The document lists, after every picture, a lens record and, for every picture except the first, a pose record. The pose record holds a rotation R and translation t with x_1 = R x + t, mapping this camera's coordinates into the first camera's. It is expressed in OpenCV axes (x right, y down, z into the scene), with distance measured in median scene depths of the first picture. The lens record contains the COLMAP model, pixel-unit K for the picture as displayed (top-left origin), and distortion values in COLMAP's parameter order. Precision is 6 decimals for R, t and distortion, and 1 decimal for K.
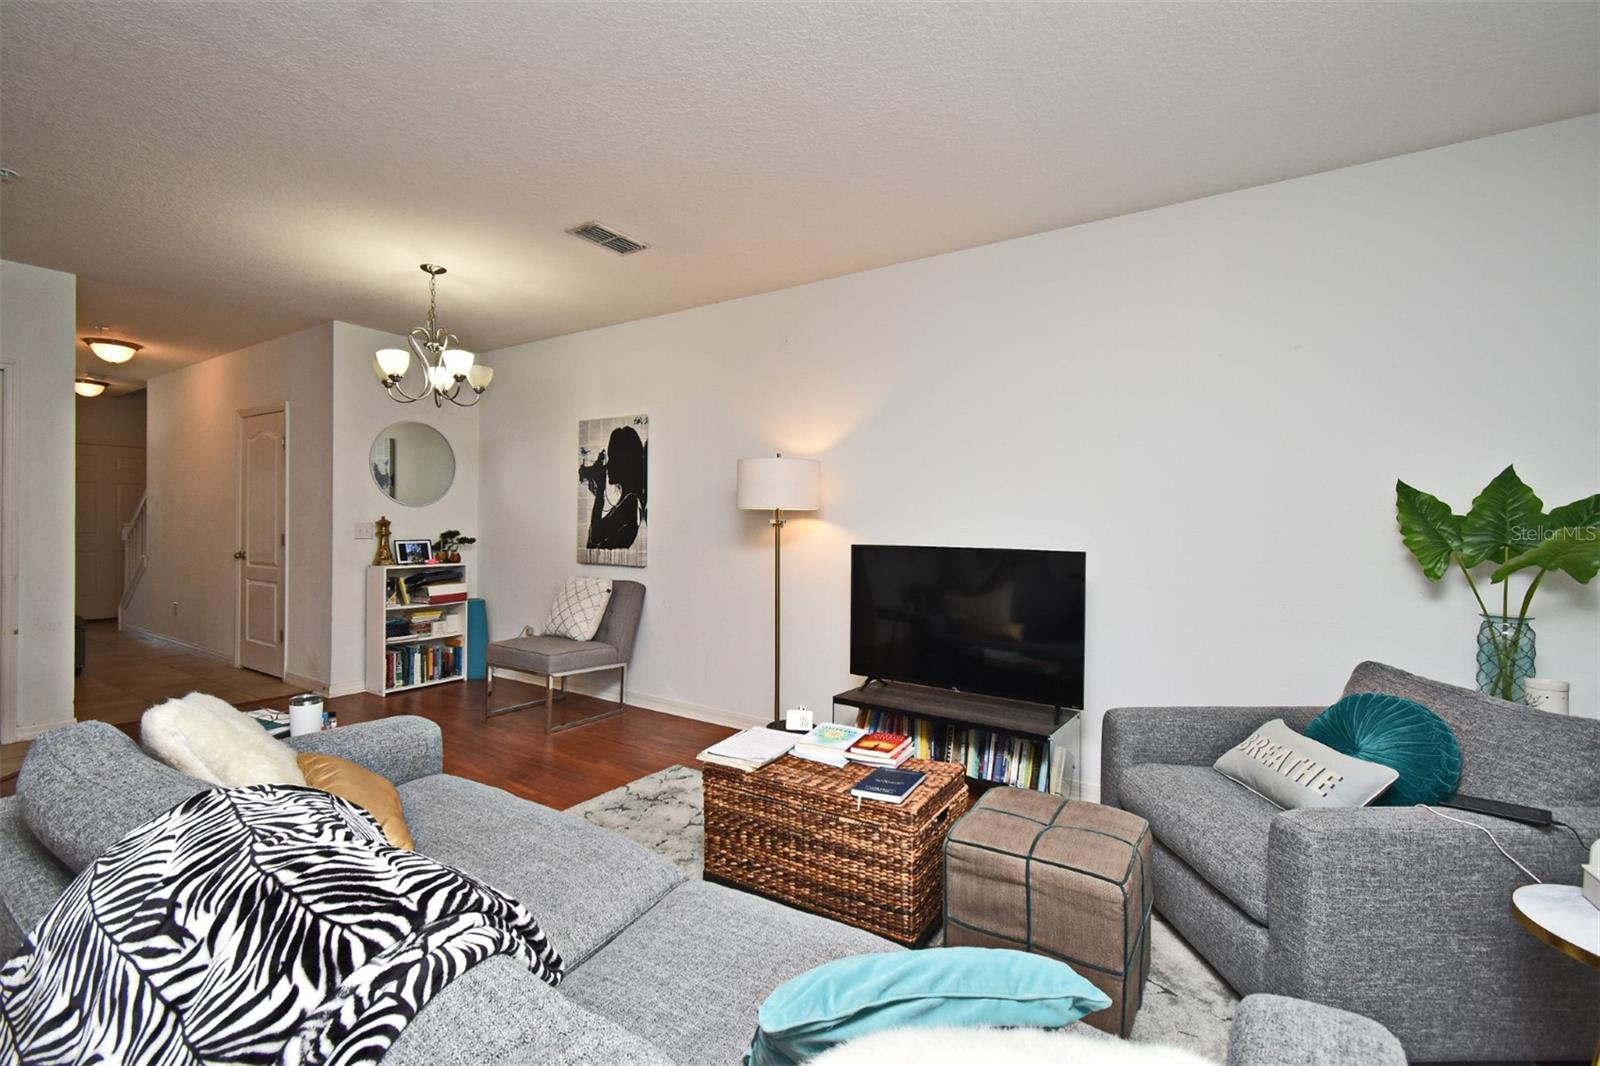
lens RADIAL K [[699.3, 0, 802.4], [0, 699.3, 530.9], [0, 0, 1]] dist [0.005092, -0.003267]
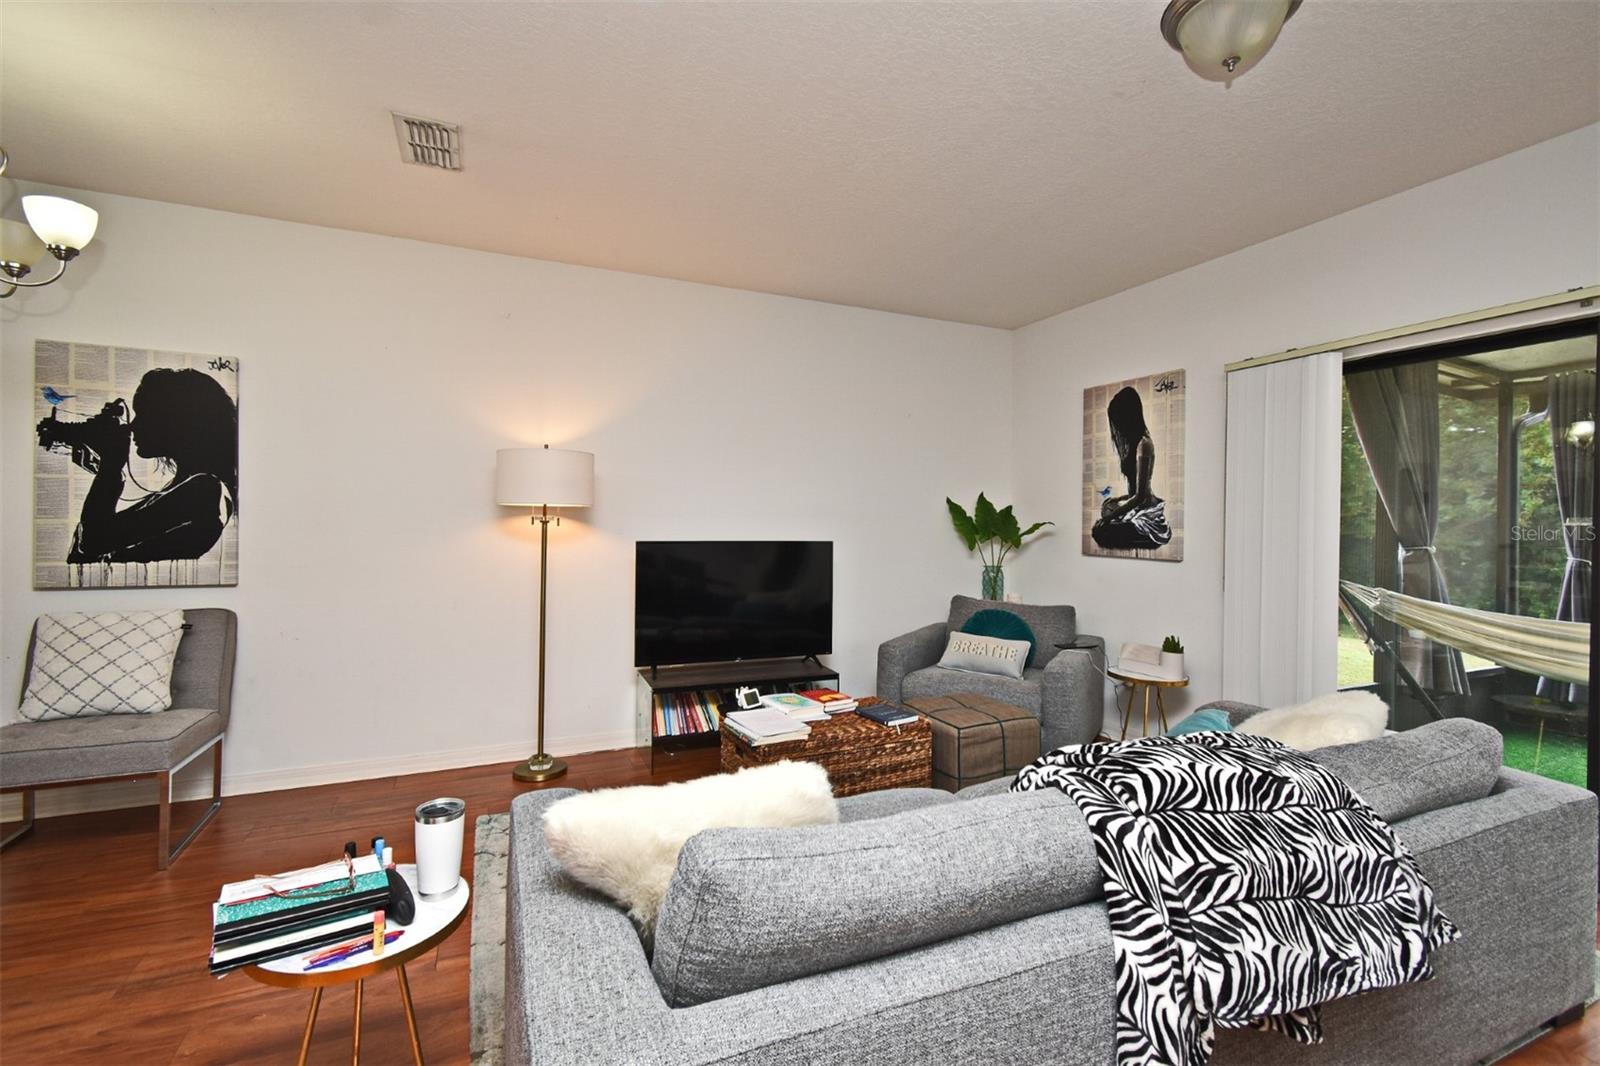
lens RADIAL K [[699.3, 0, 800.6], [0, 699.3, 526.9], [0, 0, 1]] dist [0.005092, -0.003267]
pose [[0.530326, -0.012824, 0.847697, -0.475219], [0.004298, 0.999913, 0.012438, -0.009673], [-0.847783, -0.002952, 0.530335, 0.177866]]
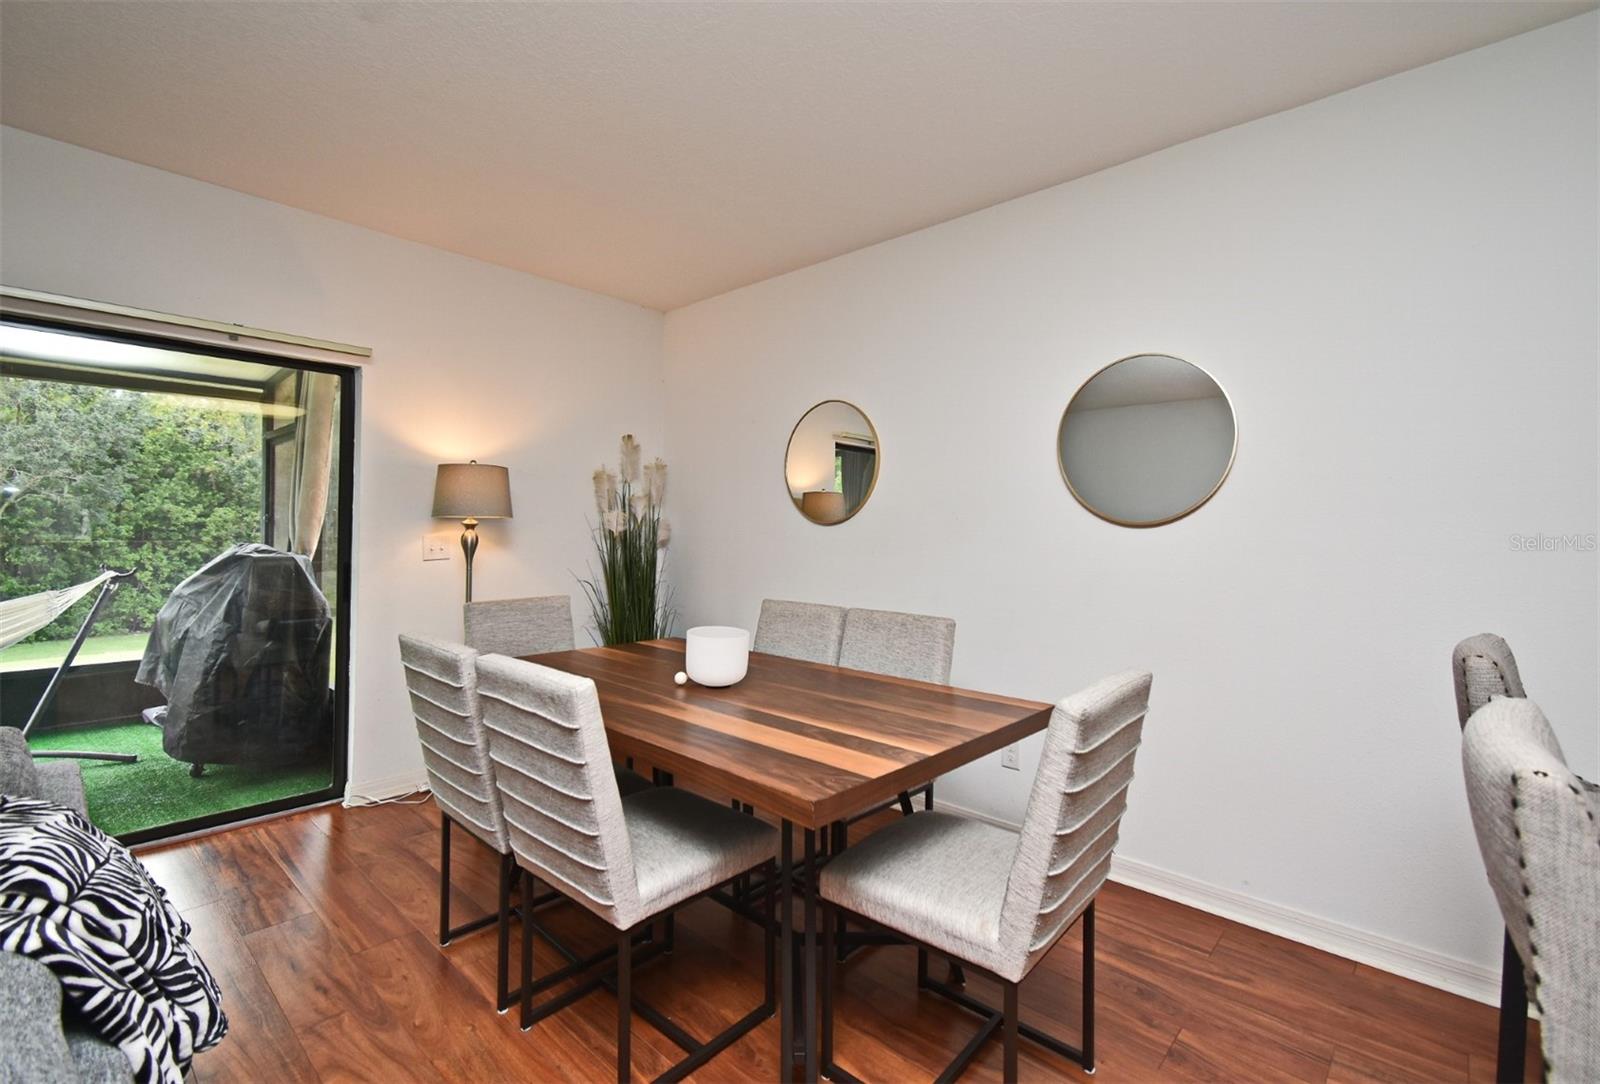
lens RADIAL K [[724.4, 0, 793.8], [0, 724.4, 525.0], [0, 0, 1]] dist [0.005113, -0.000663]
pose [[-0.986824, -0.022223, 0.160266, -0.426197], [-0.022039, 0.999753, 0.002928, -0.011445], [-0.160291, -0.000642, -0.987070, 0.367061]]
